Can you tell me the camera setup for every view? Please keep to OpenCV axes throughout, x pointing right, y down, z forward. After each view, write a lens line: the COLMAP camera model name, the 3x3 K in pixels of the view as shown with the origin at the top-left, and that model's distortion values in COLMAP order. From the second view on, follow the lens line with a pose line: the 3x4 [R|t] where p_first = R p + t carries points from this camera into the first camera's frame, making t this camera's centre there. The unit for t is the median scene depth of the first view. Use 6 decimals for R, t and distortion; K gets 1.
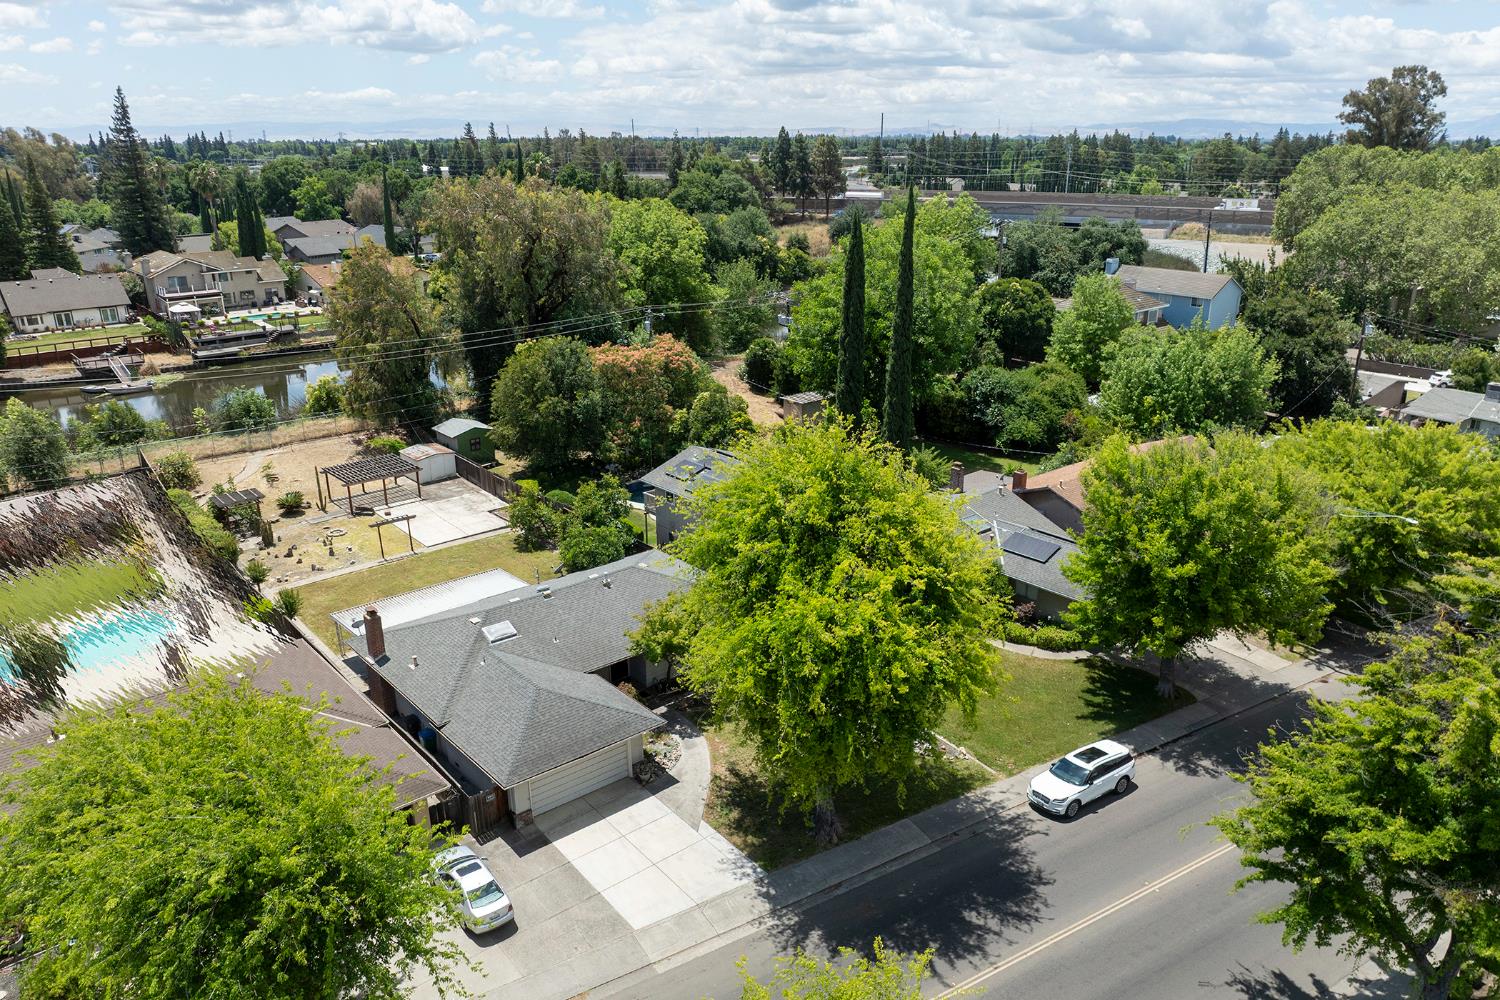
lens RADIAL K [[1093.0, 0, 750.0], [0, 1093.0, 500.0], [0, 0, 1]] dist [-0.008995, 0.001761]
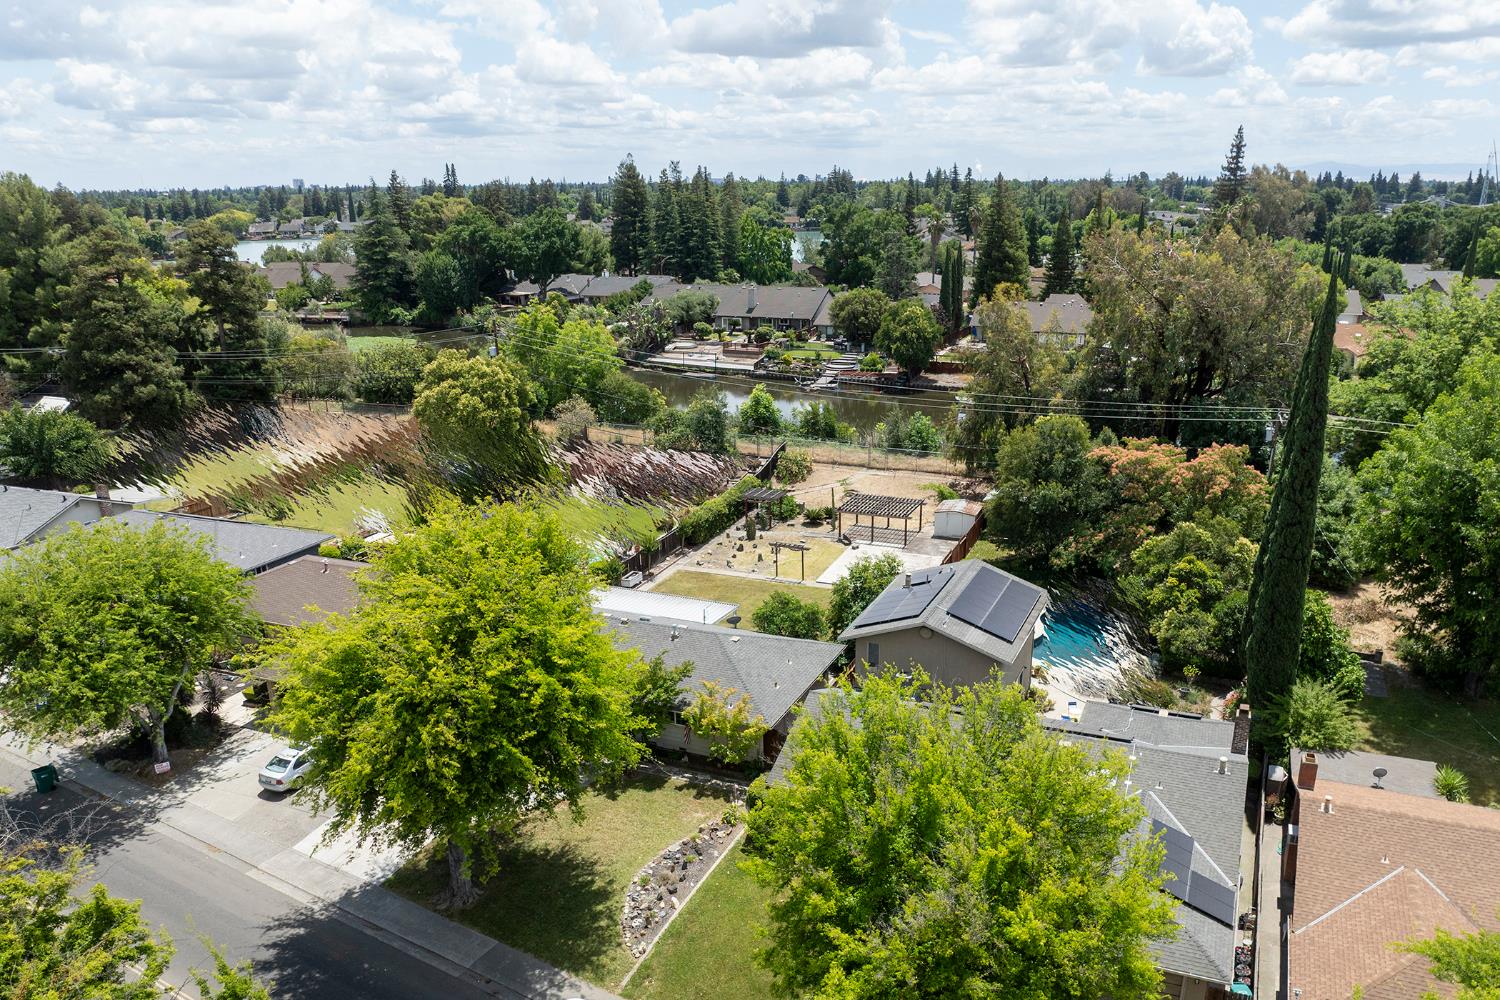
lens RADIAL K [[1093.0, 0, 750.0], [0, 1093.0, 500.0], [0, 0, 1]] dist [-0.008995, 0.001761]
pose [[0.416951, 0.242565, -0.875965, 0.505243], [-0.279351, 0.951286, 0.130454, -0.133566], [0.864936, 0.190309, 0.464400, 0.412282]]
